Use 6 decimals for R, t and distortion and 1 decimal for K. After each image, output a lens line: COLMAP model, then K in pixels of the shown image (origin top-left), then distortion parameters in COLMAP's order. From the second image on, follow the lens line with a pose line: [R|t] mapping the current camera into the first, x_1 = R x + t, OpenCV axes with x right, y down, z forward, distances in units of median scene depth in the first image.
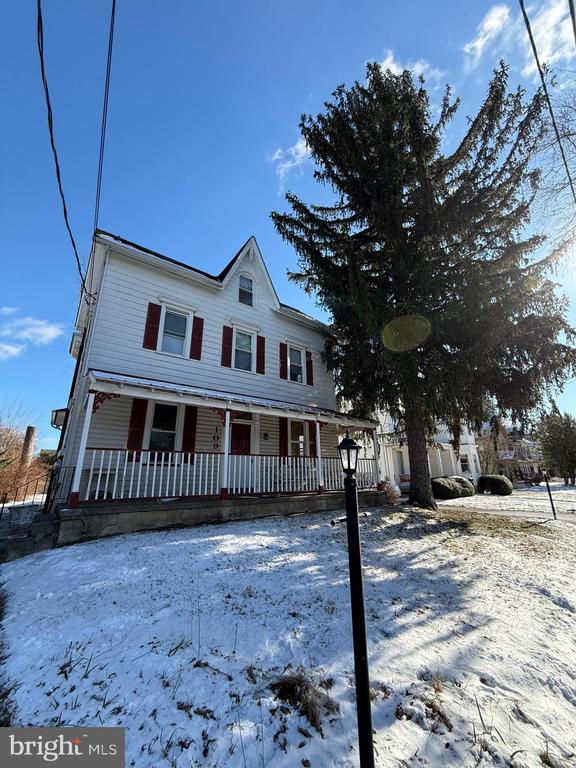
lens RADIAL K [[304.4, 0, 286.8], [0, 304.4, 381.3], [0, 0, 1]] dist [0.000545, -0.000725]
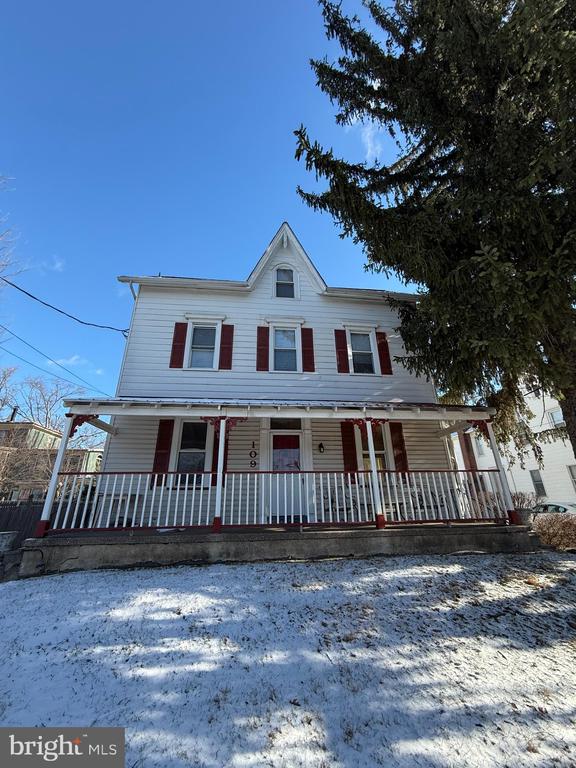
lens RADIAL K [[304.4, 0, 286.8], [0, 304.4, 381.3], [0, 0, 1]] dist [0.000545, -0.000725]
pose [[0.855935, -0.192344, -0.479978, 0.289849], [0.160983, 0.981234, -0.106137, 0.090209], [0.491385, 0.013578, 0.870837, 0.302475]]
